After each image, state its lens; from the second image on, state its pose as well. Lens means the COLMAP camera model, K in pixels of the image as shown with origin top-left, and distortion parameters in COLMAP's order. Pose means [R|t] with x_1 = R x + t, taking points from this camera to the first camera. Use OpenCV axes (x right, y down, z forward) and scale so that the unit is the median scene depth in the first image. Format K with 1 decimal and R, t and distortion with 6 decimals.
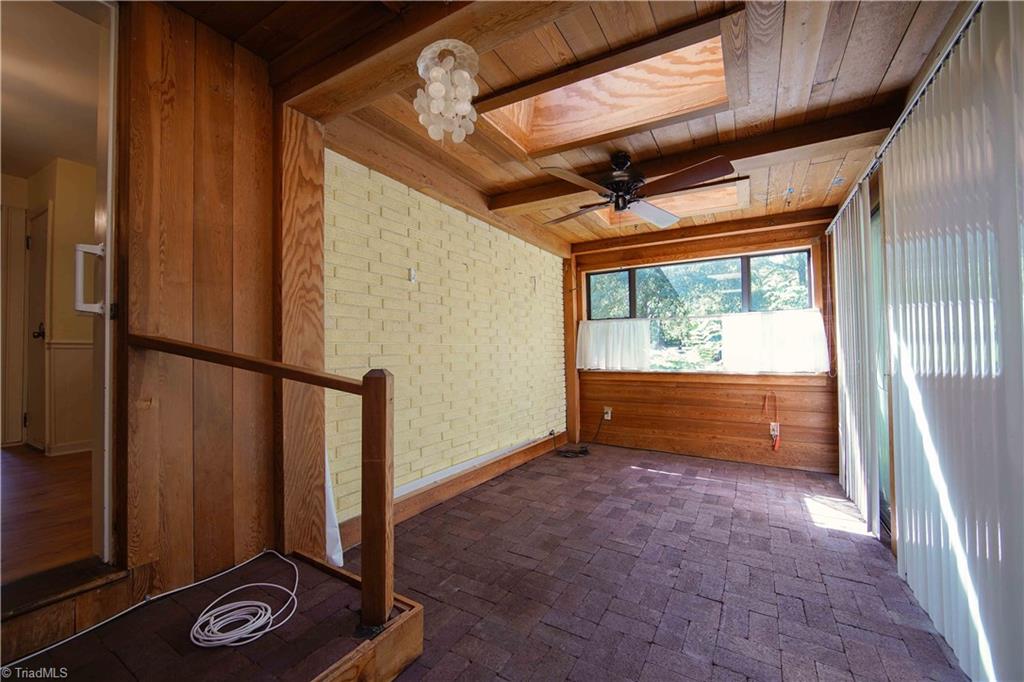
lens RADIAL K [[404.5, 0, 512.6], [0, 404.5, 340.2], [0, 0, 1]] dist [-0.008109, 0.000366]
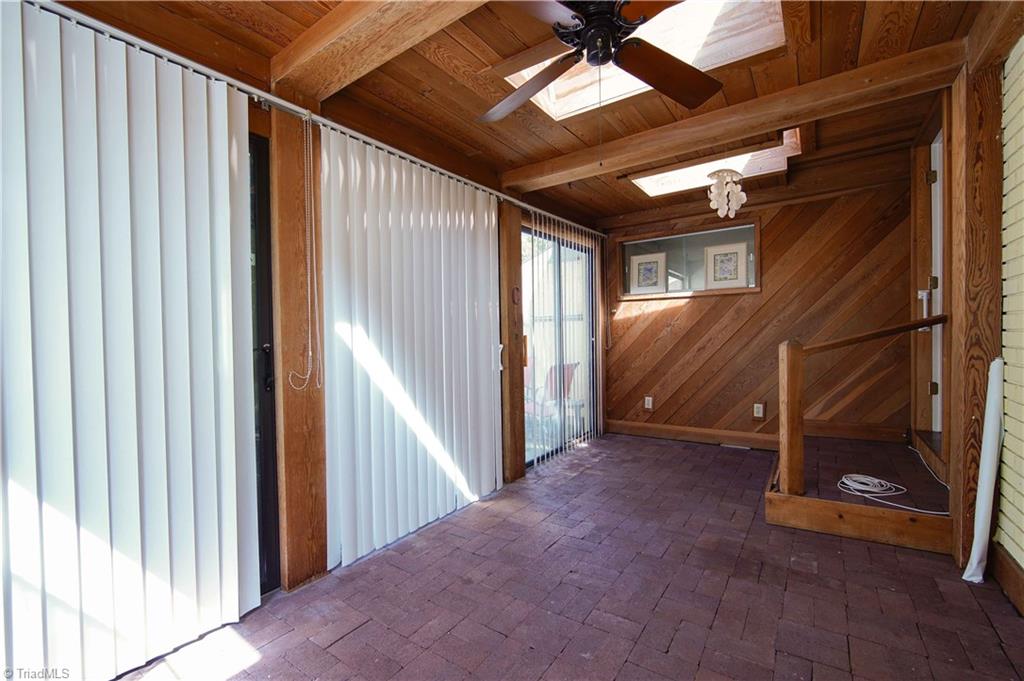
lens RADIAL K [[422.7, 0, 512.2], [0, 422.7, 341.1], [0, 0, 1]] dist [-0.013781, -0.000008]
pose [[-0.996040, 0.015438, 0.087559, 0.587705], [0.014906, 0.999866, -0.006720, 0.058439], [-0.087652, -0.005388, -0.996137, 2.624442]]
